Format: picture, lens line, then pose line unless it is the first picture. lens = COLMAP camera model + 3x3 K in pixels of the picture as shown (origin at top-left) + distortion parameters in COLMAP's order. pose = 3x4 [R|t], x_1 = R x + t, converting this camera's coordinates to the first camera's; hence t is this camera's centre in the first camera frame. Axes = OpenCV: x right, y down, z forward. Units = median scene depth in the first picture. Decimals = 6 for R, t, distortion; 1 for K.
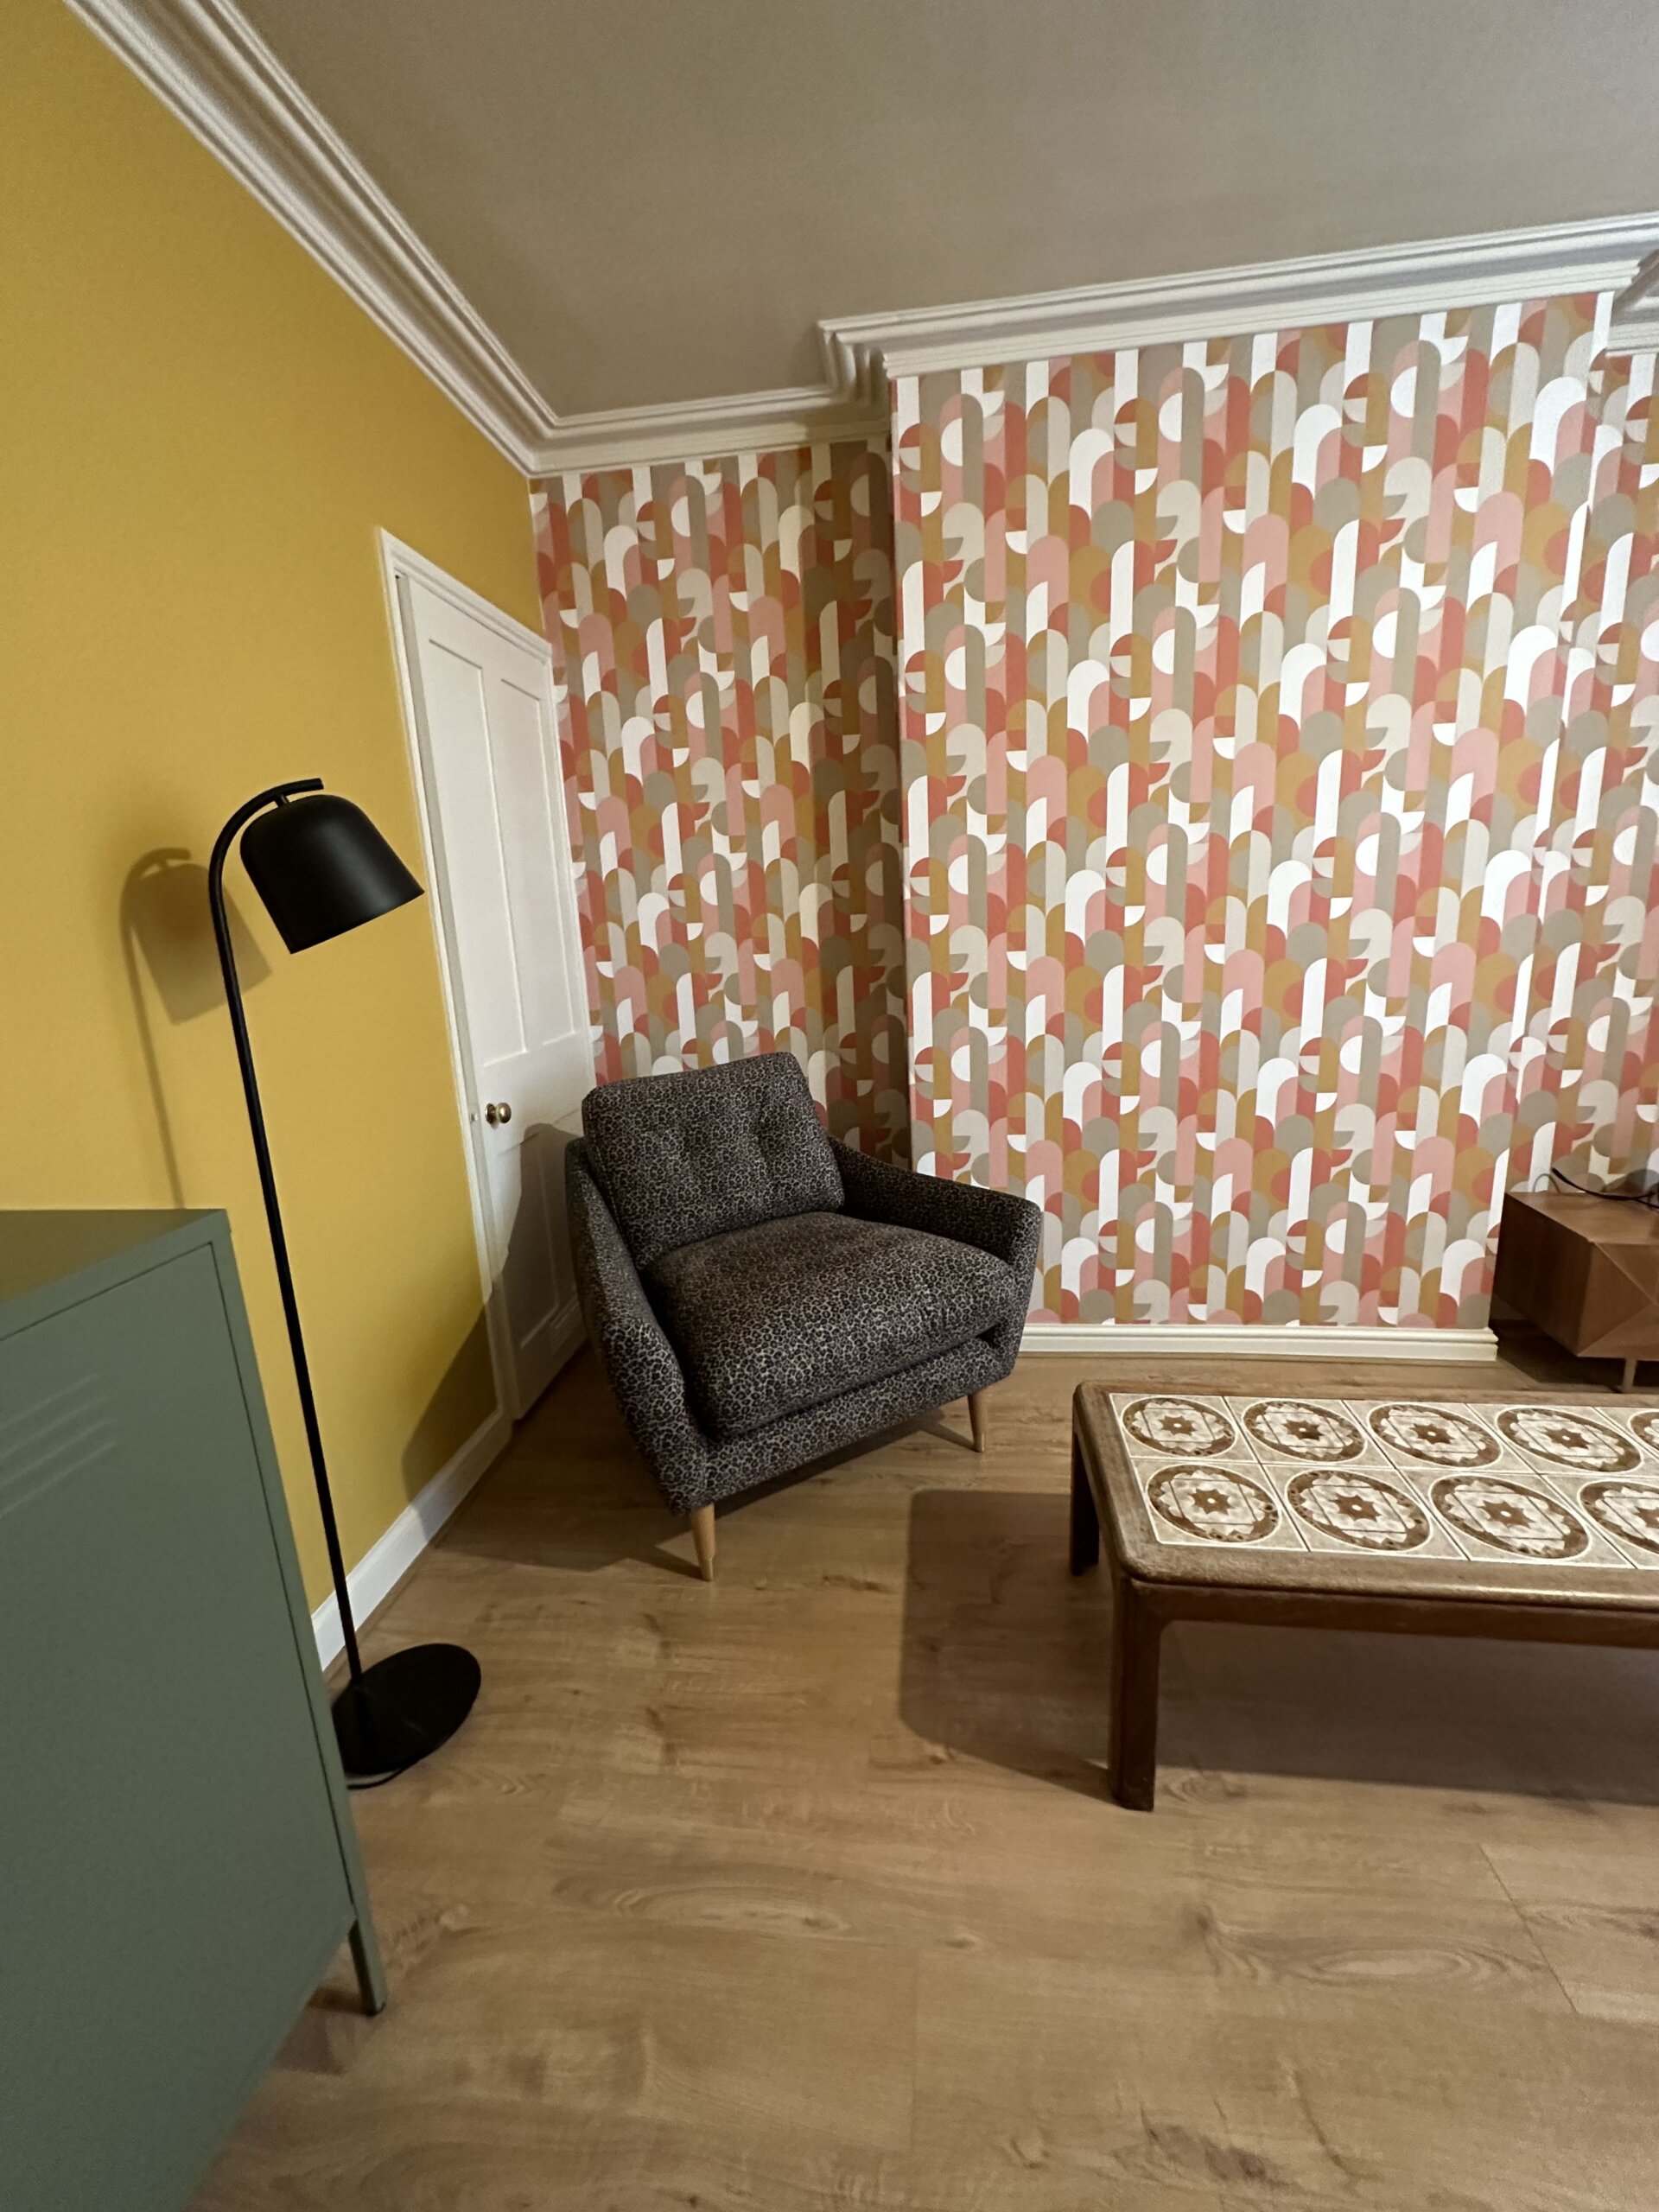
lens RADIAL K [[884.3, 0, 832.8], [0, 884.3, 1106.5], [0, 0, 1]] dist [-0.002034, 0.000180]
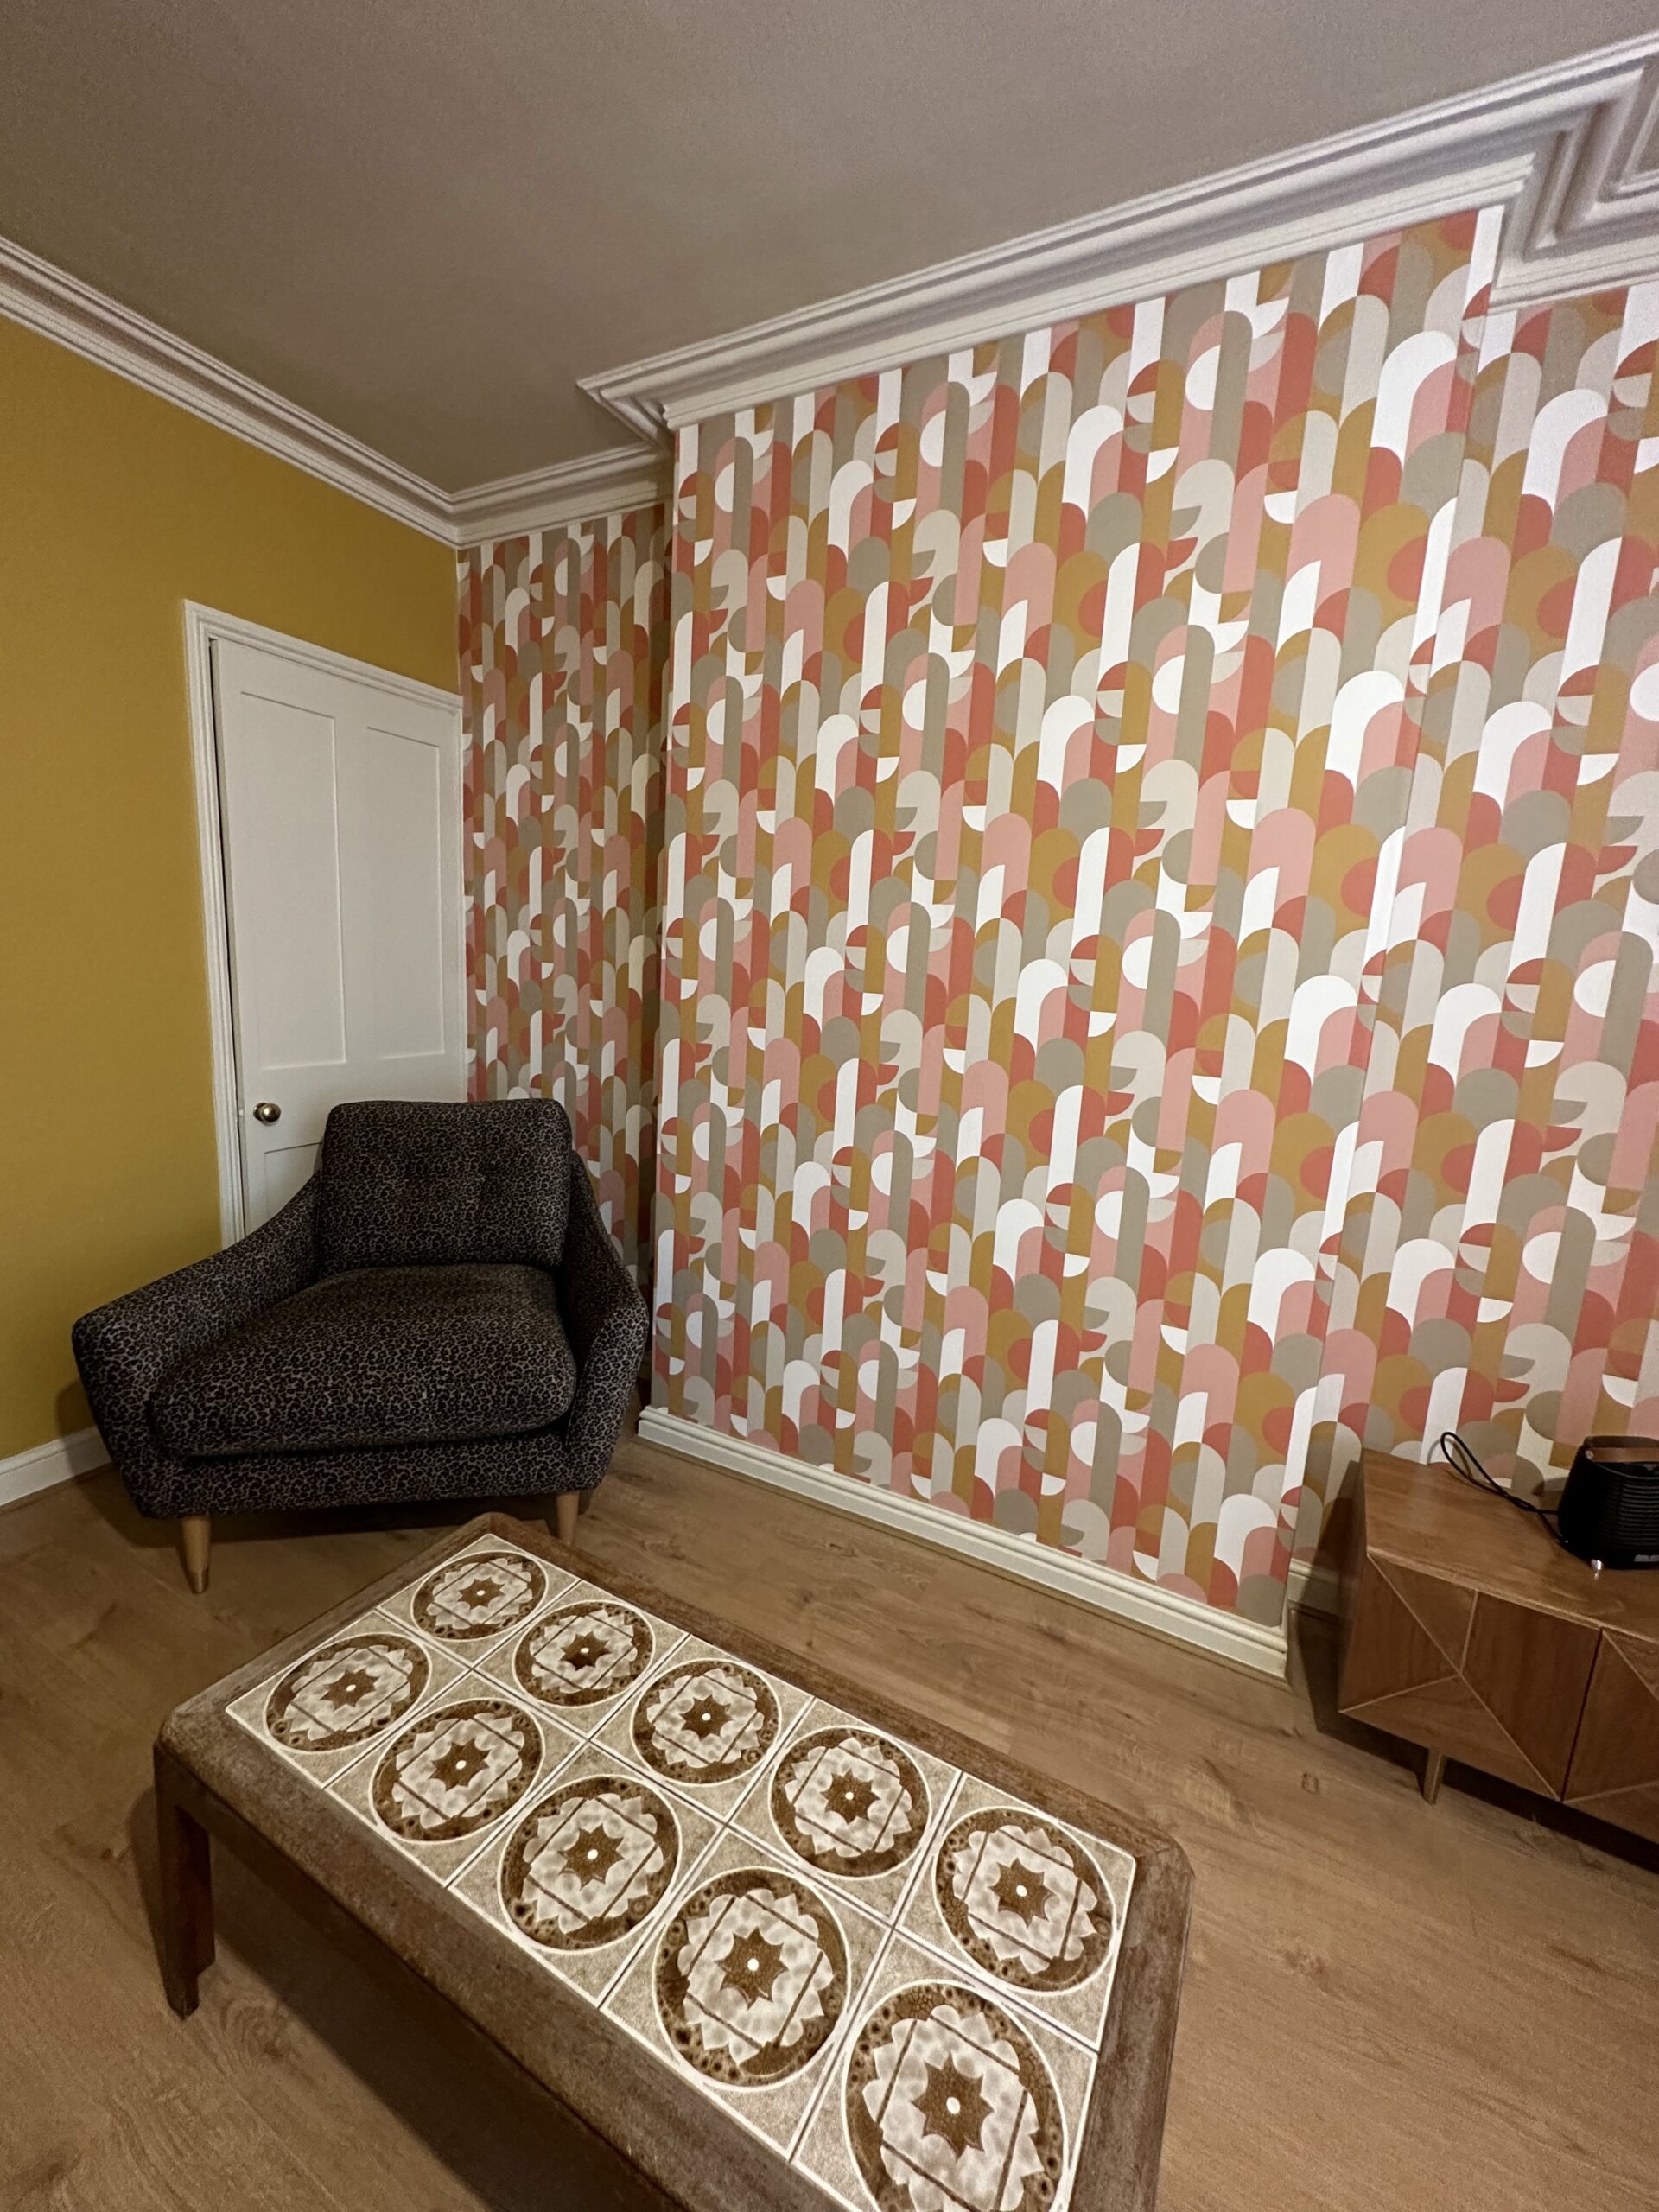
lens RADIAL K [[884.3, 0, 830.9], [0, 884.3, 1106.9], [0, 0, 1]] dist [-0.002034, 0.000180]
pose [[0.929265, 0.155982, -0.334867, 0.644847], [-0.172641, 0.984774, -0.020374, -0.098390], [0.326591, 0.076745, 0.942045, 0.193972]]
